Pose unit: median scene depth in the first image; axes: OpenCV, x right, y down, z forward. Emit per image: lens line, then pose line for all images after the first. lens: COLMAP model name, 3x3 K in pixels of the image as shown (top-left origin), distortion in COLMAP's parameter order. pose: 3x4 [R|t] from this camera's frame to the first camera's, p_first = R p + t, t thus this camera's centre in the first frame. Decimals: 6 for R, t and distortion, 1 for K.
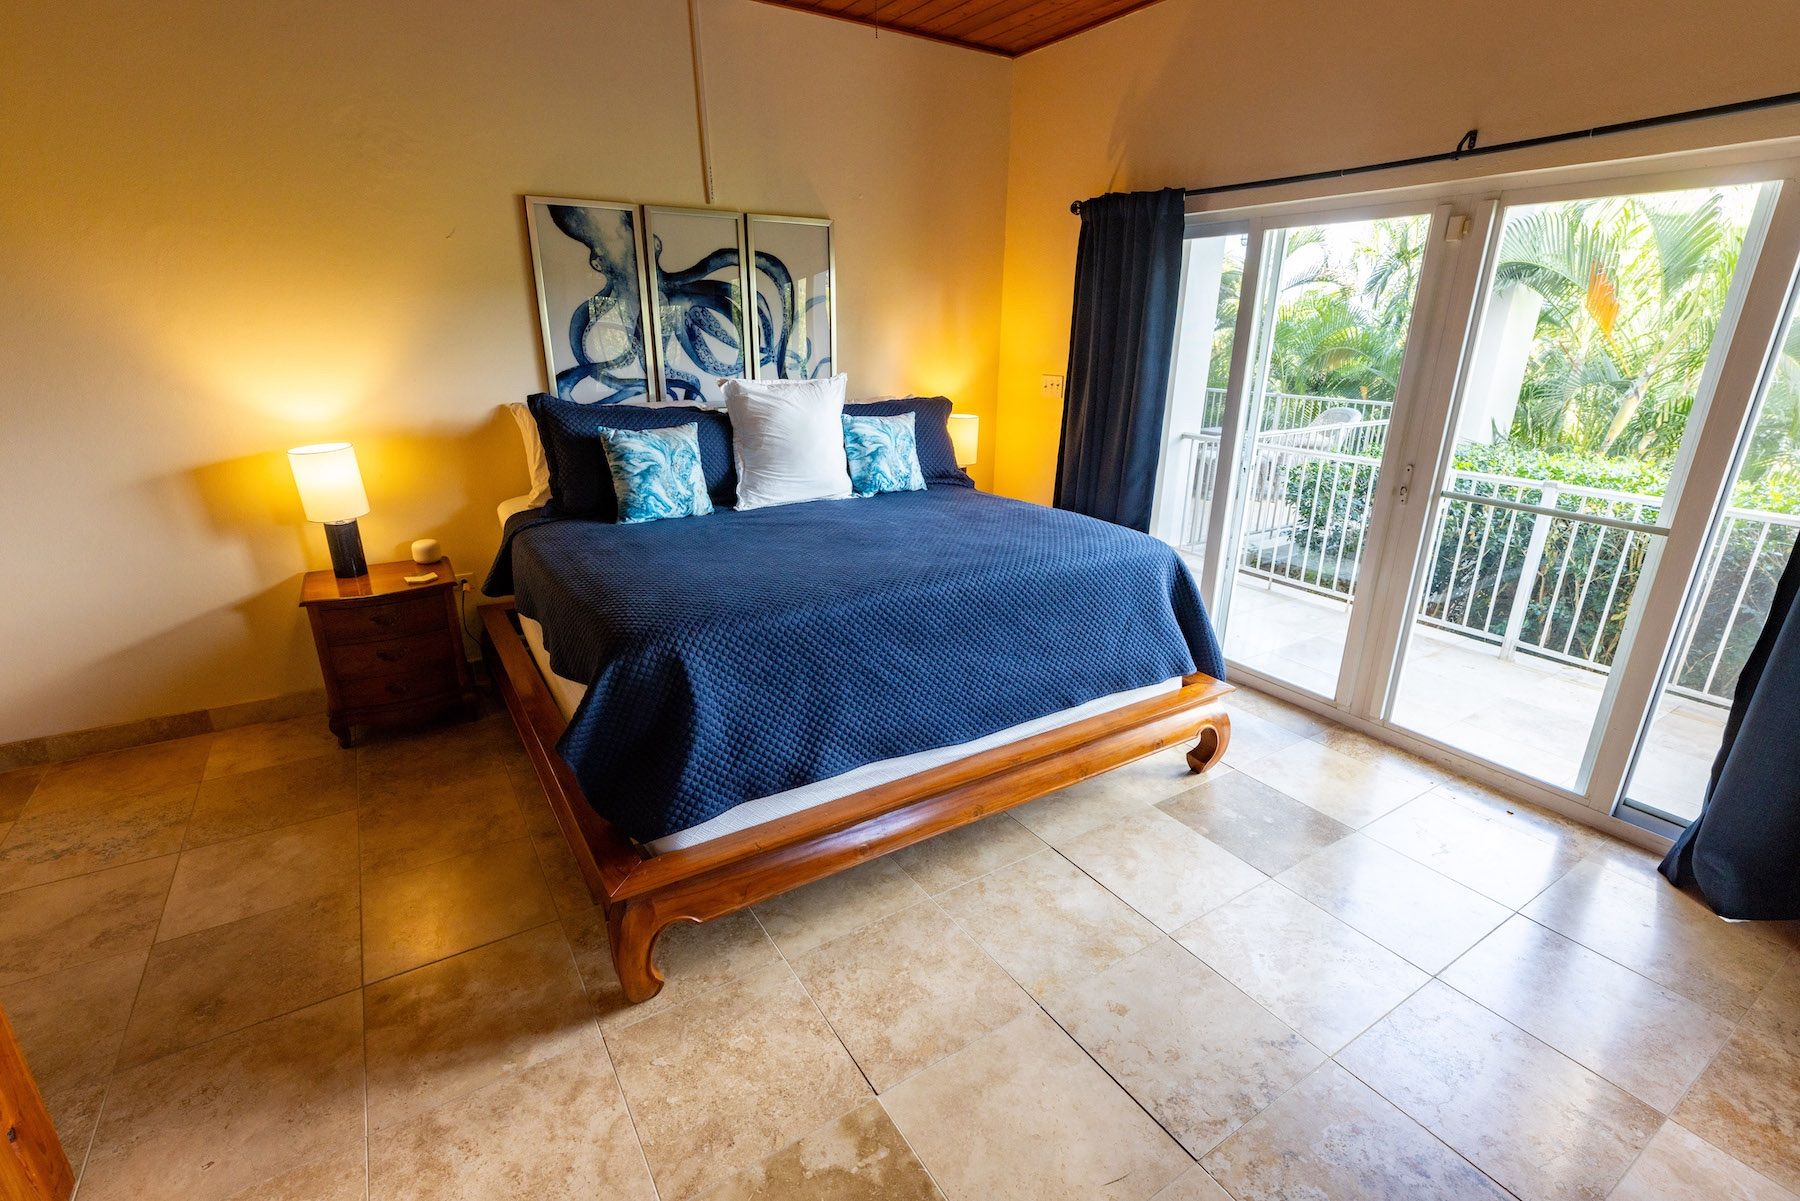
lens RADIAL K [[822.3, 0, 891.1], [0, 822.3, 603.9], [0, 0, 1]] dist [0.004068, 0.000595]
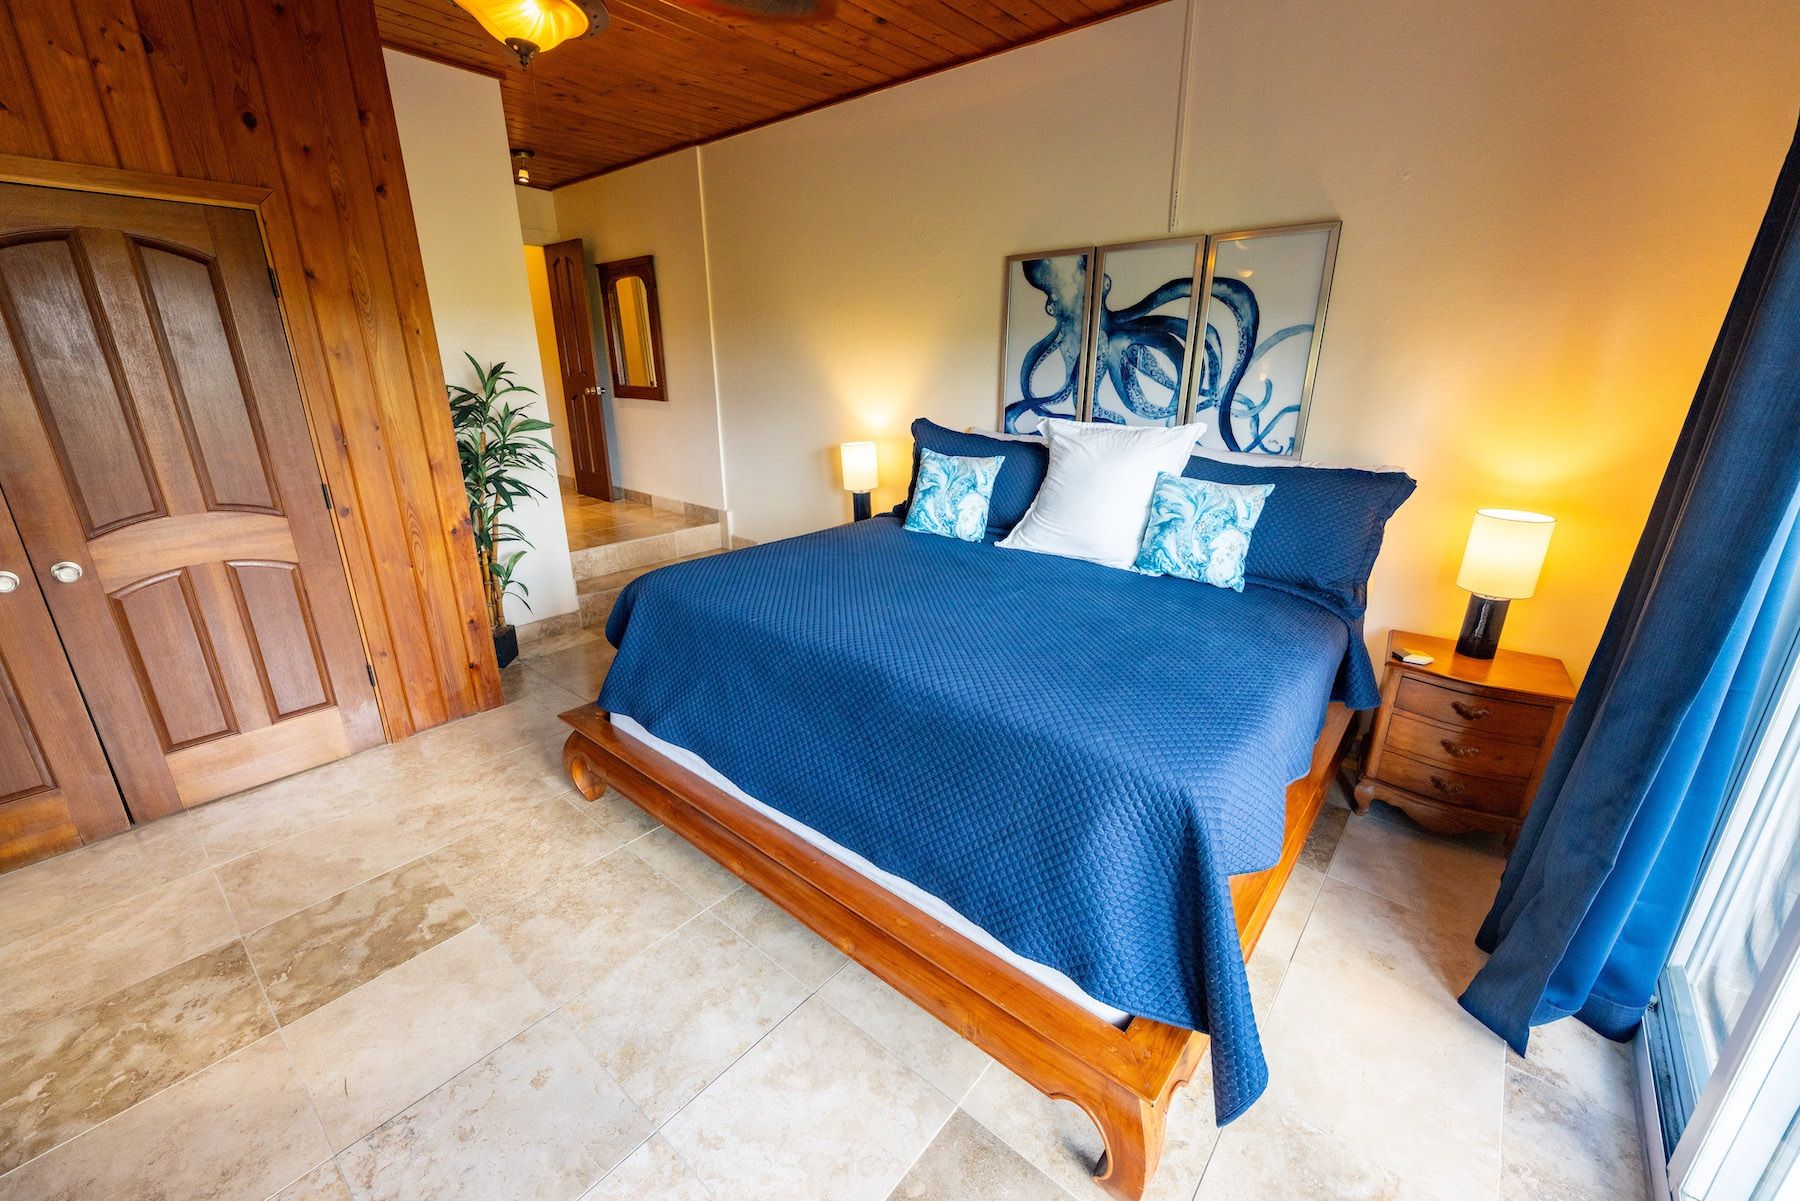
lens RADIAL K [[718.6, 0, 891.0], [0, 718.6, 600.9], [0, 0, 1]] dist [0.003465, -0.000191]
pose [[0.297269, 0.295463, -0.907928, 0.549145], [-0.306850, 0.930034, 0.202189, -0.173371], [0.904143, 0.218493, 0.367133, 0.523766]]
